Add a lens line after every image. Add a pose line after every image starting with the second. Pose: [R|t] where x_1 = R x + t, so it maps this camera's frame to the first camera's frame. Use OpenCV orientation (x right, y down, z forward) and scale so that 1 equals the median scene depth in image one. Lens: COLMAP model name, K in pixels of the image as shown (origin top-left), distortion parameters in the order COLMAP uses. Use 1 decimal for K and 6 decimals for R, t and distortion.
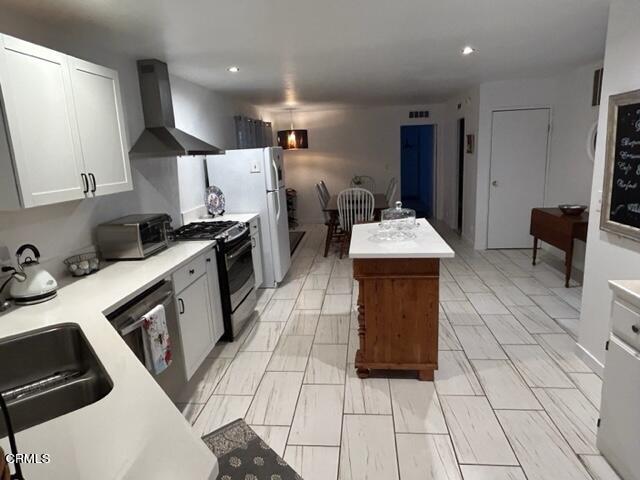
lens RADIAL K [[403.6, 0, 320.4], [0, 403.6, 241.2], [0, 0, 1]] dist [-0.009133, -0.001129]
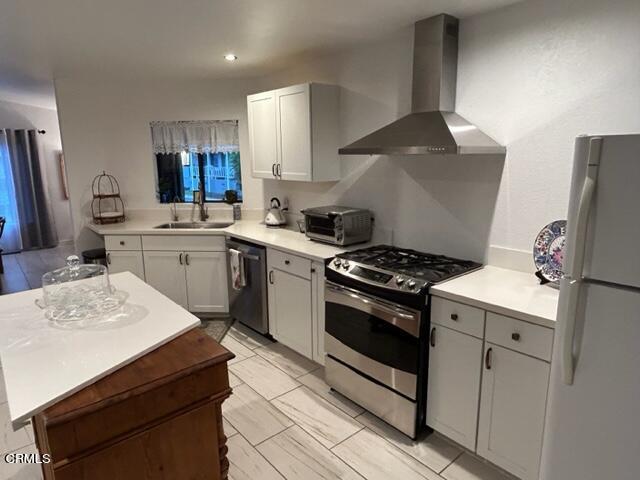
lens RADIAL K [[403.6, 0, 317.8], [0, 403.6, 239.6], [0, 0, 1]] dist [-0.009133, -0.001129]
pose [[-0.687187, 0.202272, -0.697753, 0.463781], [-0.115579, 0.917785, 0.379886, -0.506775], [0.717227, 0.341698, -0.607312, 2.135373]]
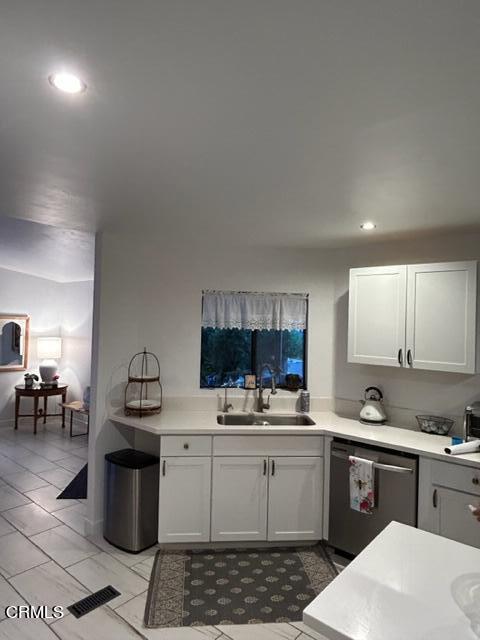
lens RADIAL K [[403.6, 0, 244.3], [0, 403.6, 315.8], [0, 0, 1]] dist [-0.009133, -0.001129]
pose [[-0.563163, 0.015117, -0.826208, 0.789930], [-0.180872, 0.973333, 0.141096, -0.359664], [0.806308, 0.228898, -0.545411, 1.244604]]
